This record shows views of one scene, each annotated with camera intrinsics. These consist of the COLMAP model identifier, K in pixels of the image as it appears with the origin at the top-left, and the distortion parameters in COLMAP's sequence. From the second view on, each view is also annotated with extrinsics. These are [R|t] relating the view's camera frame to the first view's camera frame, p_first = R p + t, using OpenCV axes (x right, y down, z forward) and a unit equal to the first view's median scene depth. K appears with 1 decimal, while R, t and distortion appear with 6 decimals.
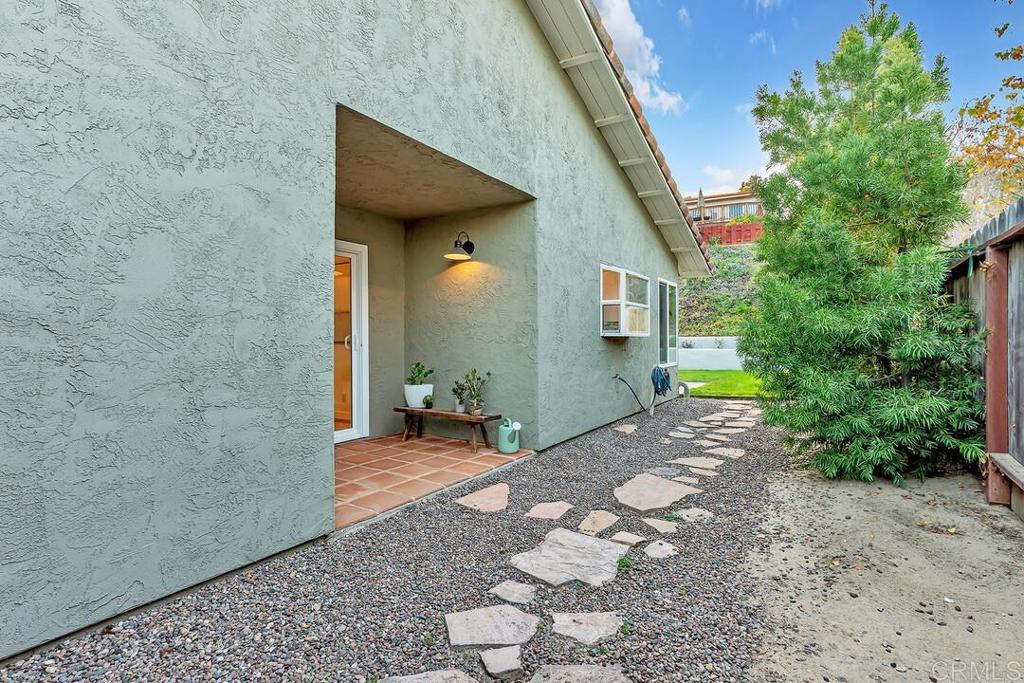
lens RADIAL K [[497.9, 0, 508.0], [0, 497.9, 341.7], [0, 0, 1]] dist [0.000698, 0.000449]
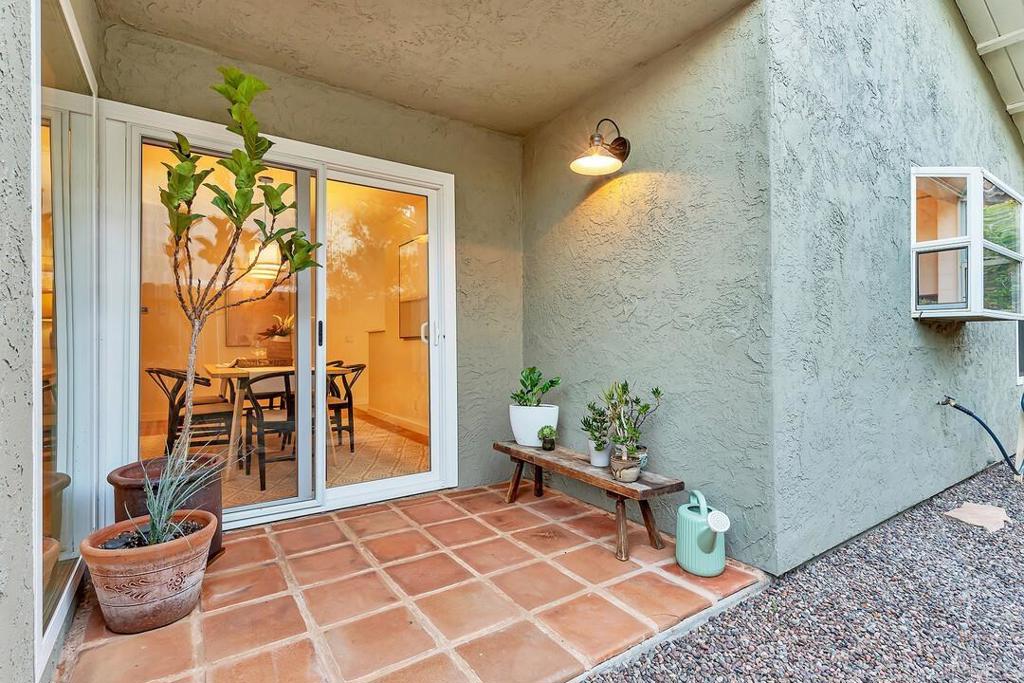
lens RADIAL K [[497.9, 0, 508.0], [0, 497.9, 341.7], [0, 0, 1]] dist [0.000698, 0.000449]
pose [[0.922510, -0.004126, -0.385951, 0.014383], [0.000633, 0.999958, -0.009176, 0.019044], [0.385973, 0.008221, 0.922474, 0.481348]]
